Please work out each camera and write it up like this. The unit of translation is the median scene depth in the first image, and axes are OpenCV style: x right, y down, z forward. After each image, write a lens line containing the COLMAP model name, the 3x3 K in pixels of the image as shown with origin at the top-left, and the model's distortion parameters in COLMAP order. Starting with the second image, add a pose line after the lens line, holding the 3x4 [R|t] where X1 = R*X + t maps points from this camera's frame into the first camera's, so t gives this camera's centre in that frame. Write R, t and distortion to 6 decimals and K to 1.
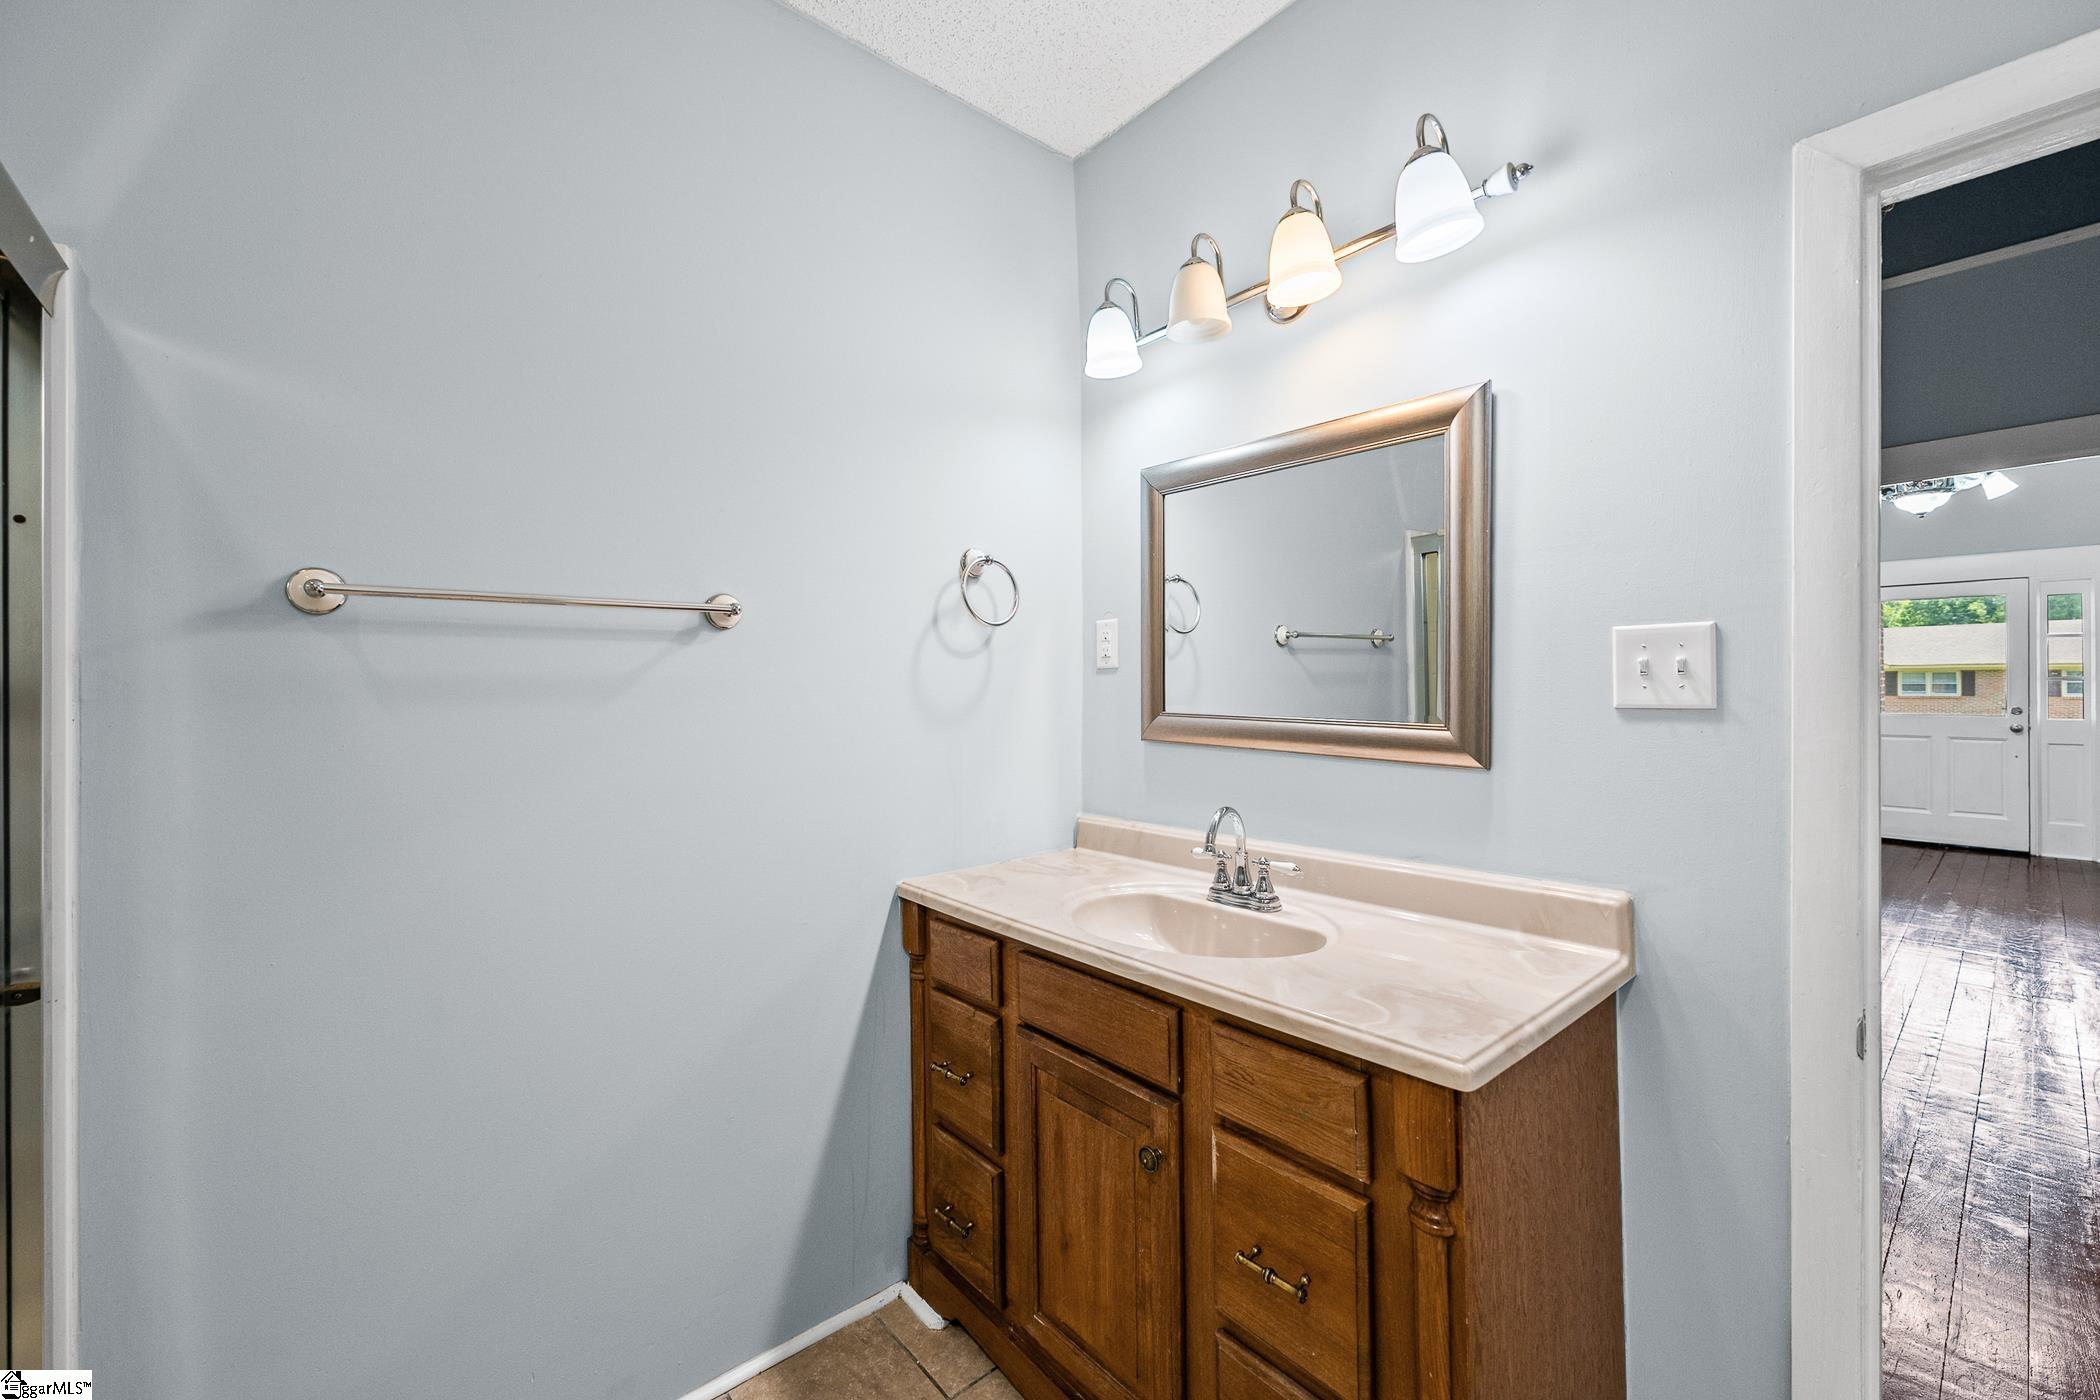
lens RADIAL K [[847.5, 0, 1048.3], [0, 847.5, 690.9], [0, 0, 1]] dist [0.002058, -0.000574]
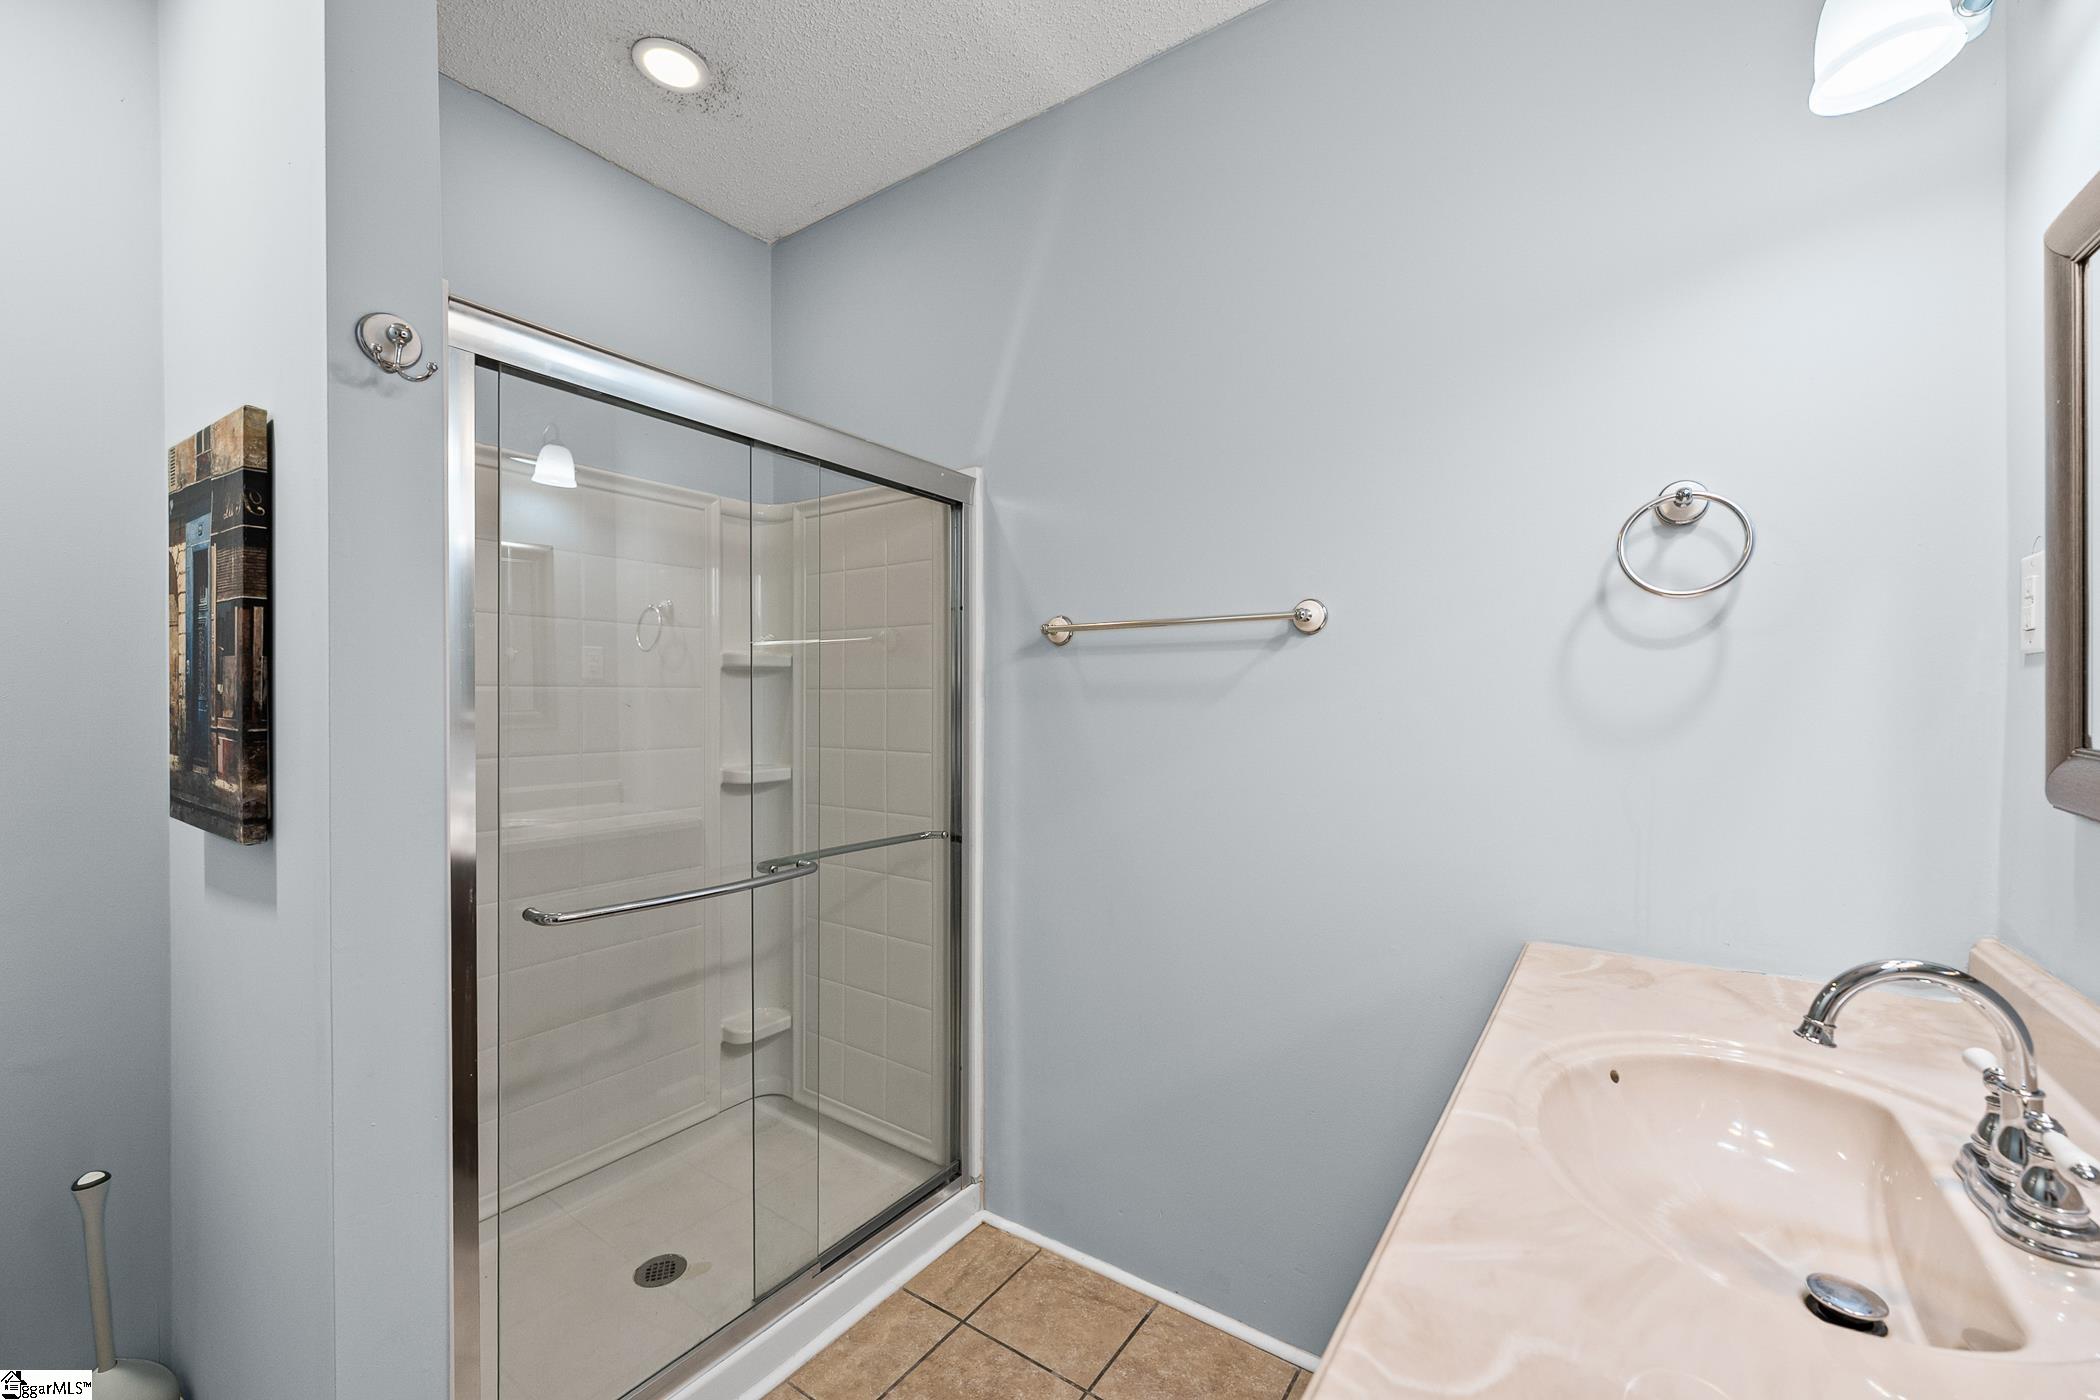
lens RADIAL K [[847.5, 0, 1048.3], [0, 847.5, 697.7], [0, 0, 1]] dist [0.002058, -0.000574]
pose [[0.252177, 0.012162, -0.967605, 0.537166], [-0.002505, 0.999926, 0.011915, -0.007415], [0.967678, -0.000581, 0.252189, 0.448387]]
